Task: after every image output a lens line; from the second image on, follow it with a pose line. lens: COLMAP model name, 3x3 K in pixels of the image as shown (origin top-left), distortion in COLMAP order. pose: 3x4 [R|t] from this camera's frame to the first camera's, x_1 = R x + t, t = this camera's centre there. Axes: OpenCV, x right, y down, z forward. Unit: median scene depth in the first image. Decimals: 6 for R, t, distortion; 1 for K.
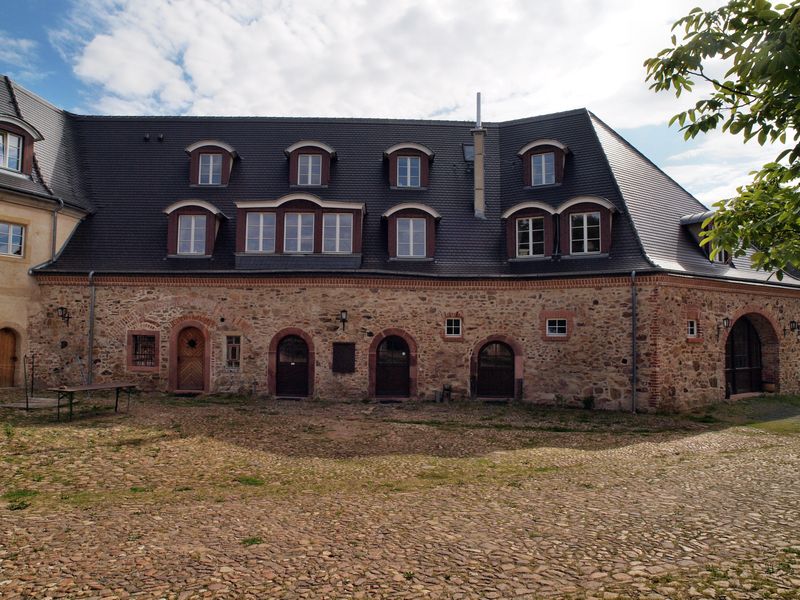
lens RADIAL K [[565.4, 0, 400.0], [0, 565.4, 300.0], [0, 0, 1]] dist [-0.132954, 0.116309]
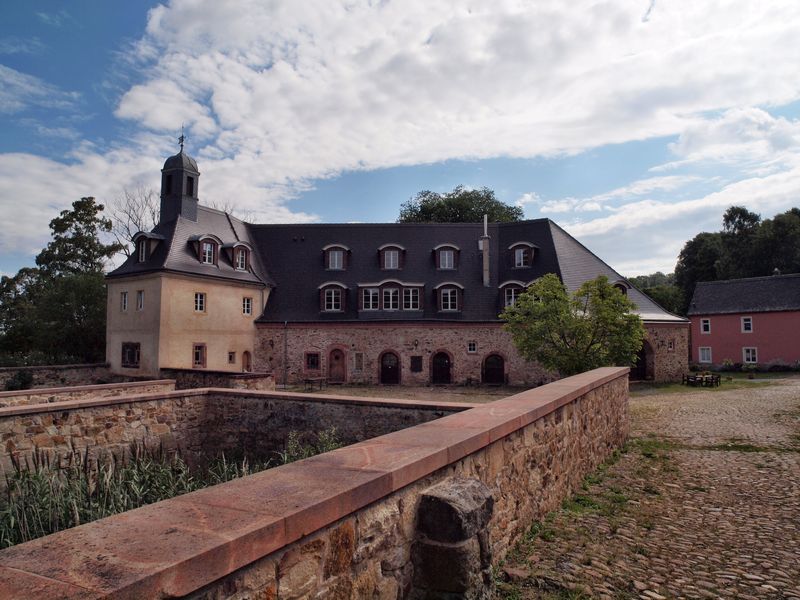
lens RADIAL K [[565.4, 0, 400.0], [0, 565.4, 300.0], [0, 0, 1]] dist [-0.132954, 0.116309]
pose [[0.998911, -0.014662, -0.044283, -0.066066], [0.014373, 0.999873, -0.006850, -0.106445], [0.044377, 0.006207, 0.998996, -0.958147]]
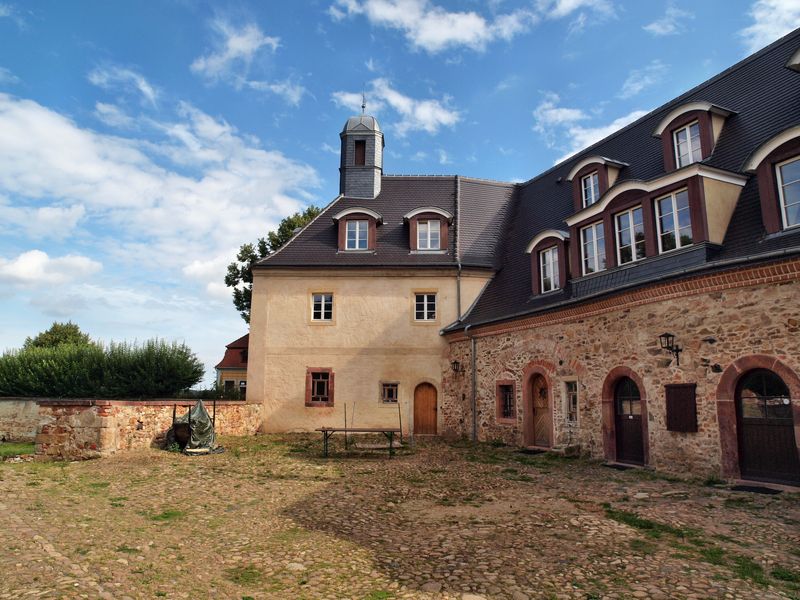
lens RADIAL K [[565.4, 0, 400.0], [0, 565.4, 300.0], [0, 0, 1]] dist [-0.132954, 0.116309]
pose [[0.366847, -0.169068, -0.914789, 0.368919], [0.055555, 0.985573, -0.159872, 0.063213], [0.928621, 0.007827, 0.370948, 0.472619]]
